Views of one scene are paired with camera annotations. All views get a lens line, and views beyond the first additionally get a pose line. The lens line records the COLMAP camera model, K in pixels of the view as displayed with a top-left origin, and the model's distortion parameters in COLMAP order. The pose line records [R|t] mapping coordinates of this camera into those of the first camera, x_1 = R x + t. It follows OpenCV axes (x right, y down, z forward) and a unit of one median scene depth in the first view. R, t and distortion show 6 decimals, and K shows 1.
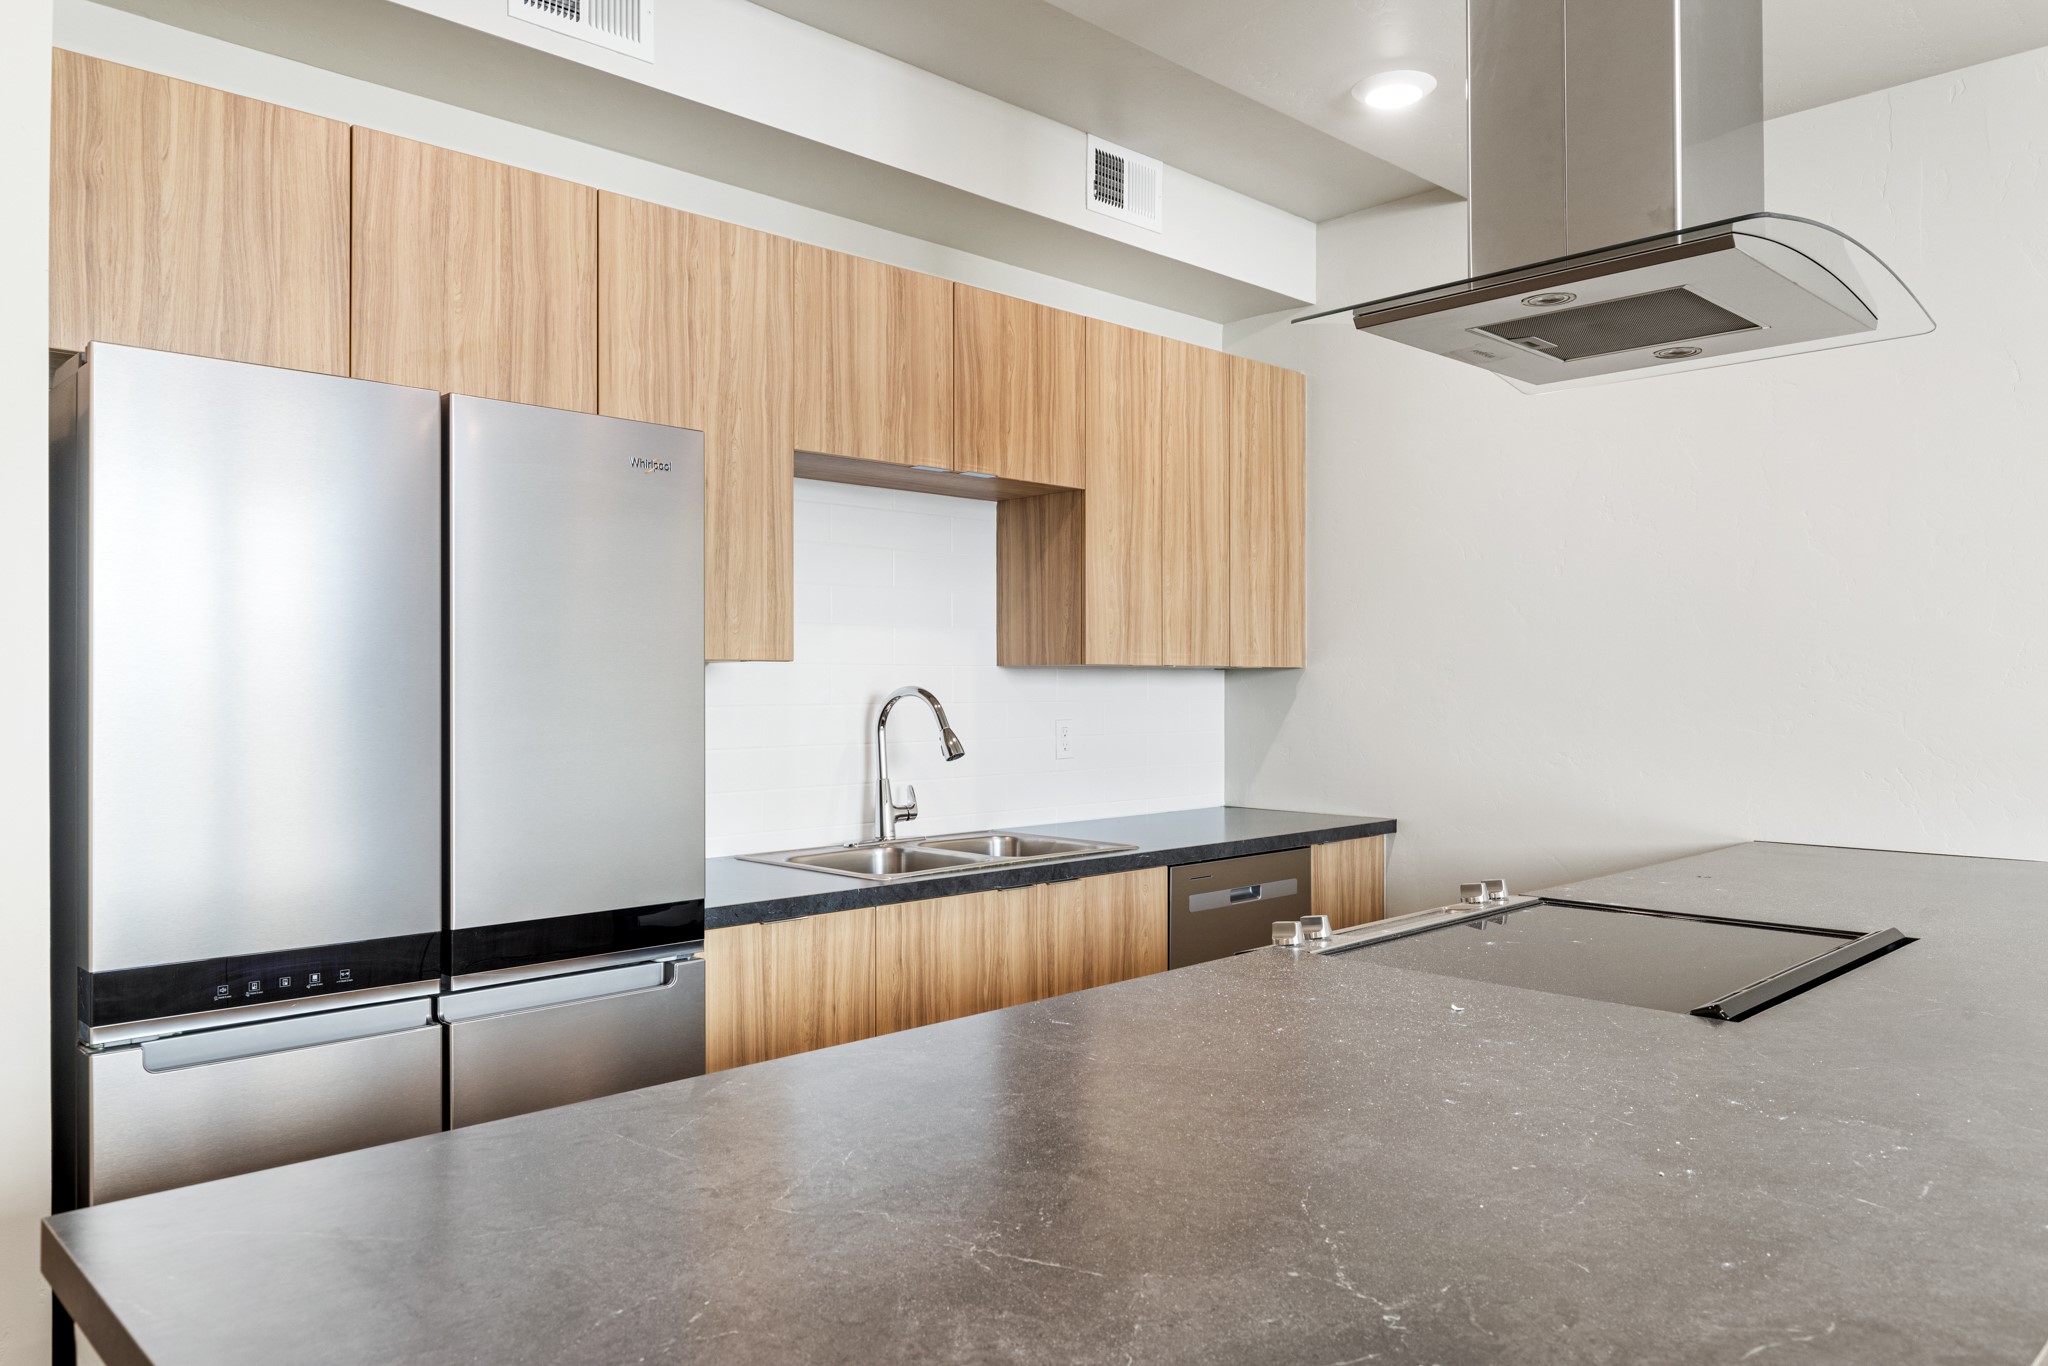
lens RADIAL K [[1417.5, 0, 1024.9], [0, 1417.5, 687.5], [0, 0, 1]] dist [-0.009207, 0.007732]
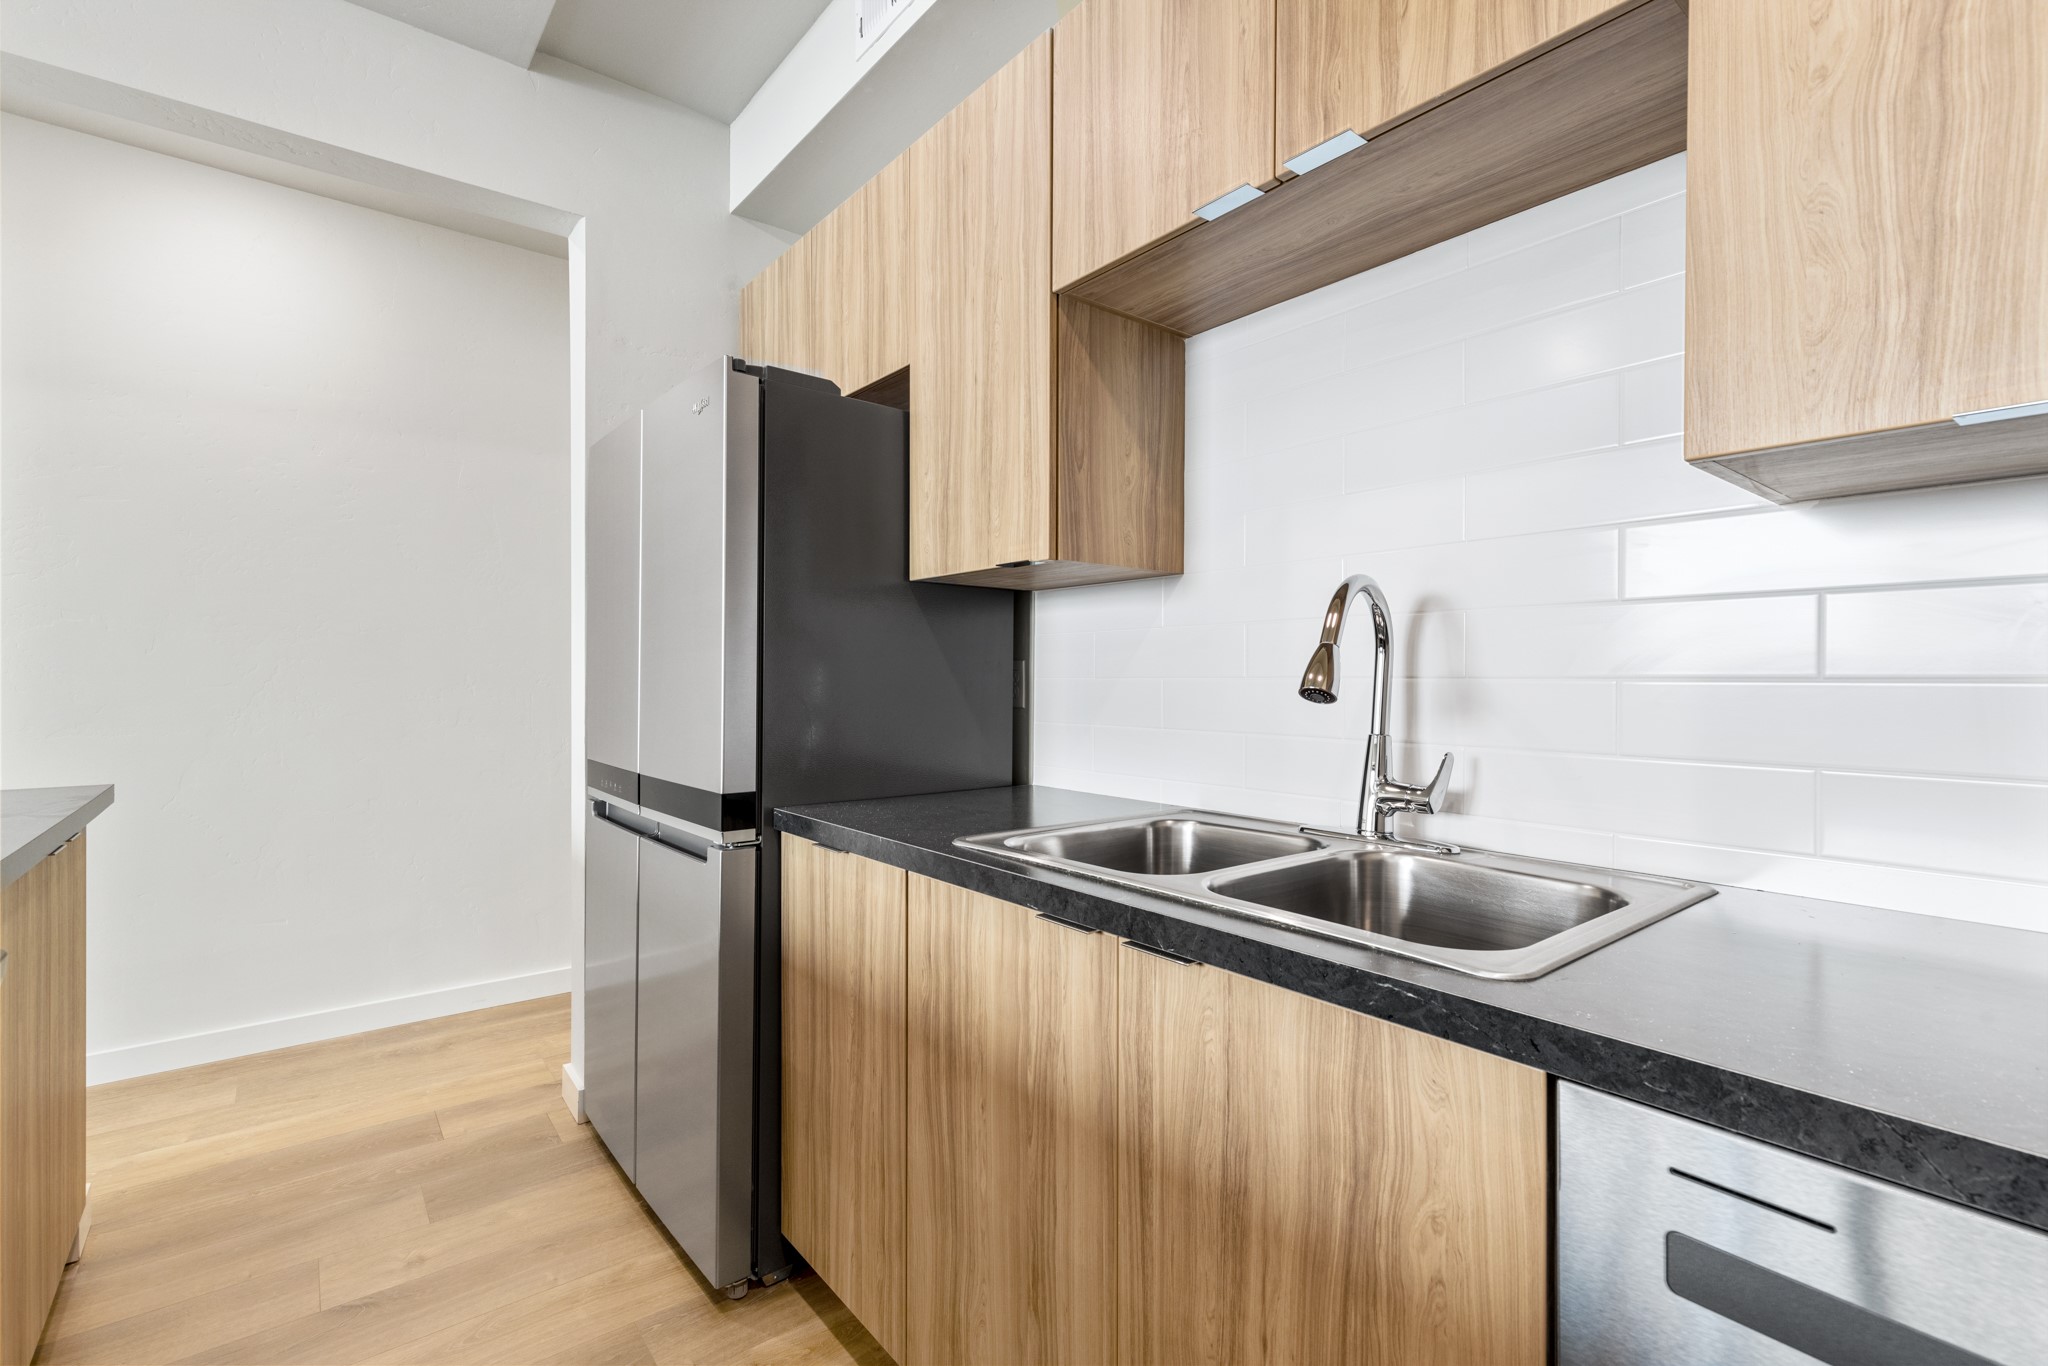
lens RADIAL K [[919.8, 0, 1024.2], [0, 919.8, 683.5], [0, 0, 1]] dist [0.008473, -0.001625]
pose [[-0.099923, 0.007882, -0.994964, 0.343299], [-0.003439, 0.999960, 0.008267, 0.045624], [0.994989, 0.004247, -0.099892, 1.005516]]
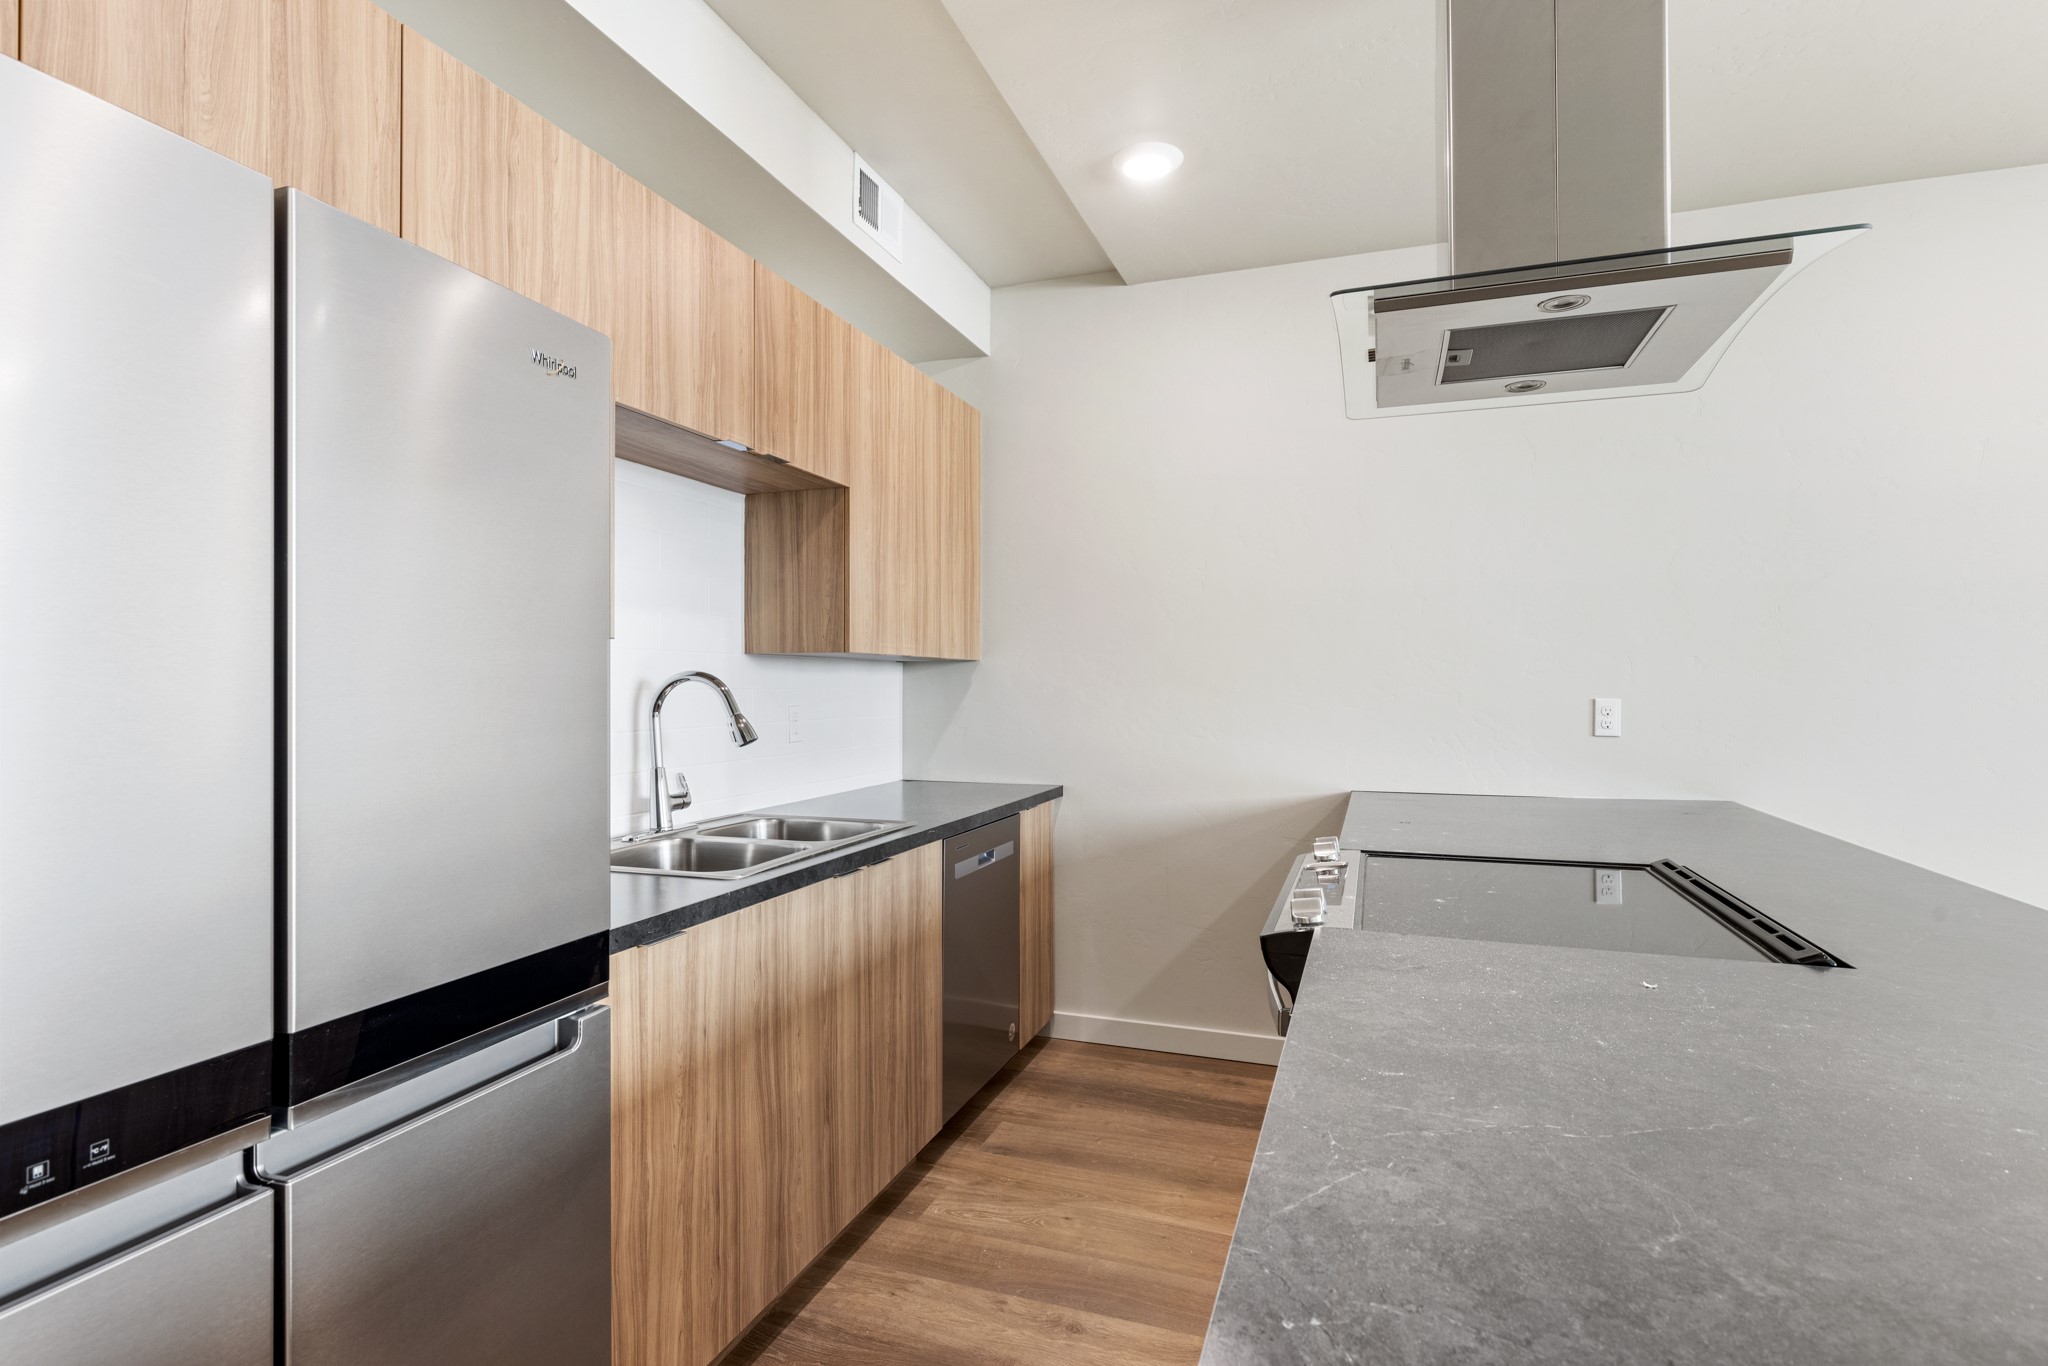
lens RADIAL K [[1028.6, 0, 1024.8], [0, 1028.6, 679.1], [0, 0, 1]] dist [0.002613, -0.001386]
pose [[0.895658, 0.003621, 0.444728, -0.212861], [-0.000324, 0.999972, -0.007490, 0.011166], [-0.444743, 0.006564, 0.895634, 0.297399]]
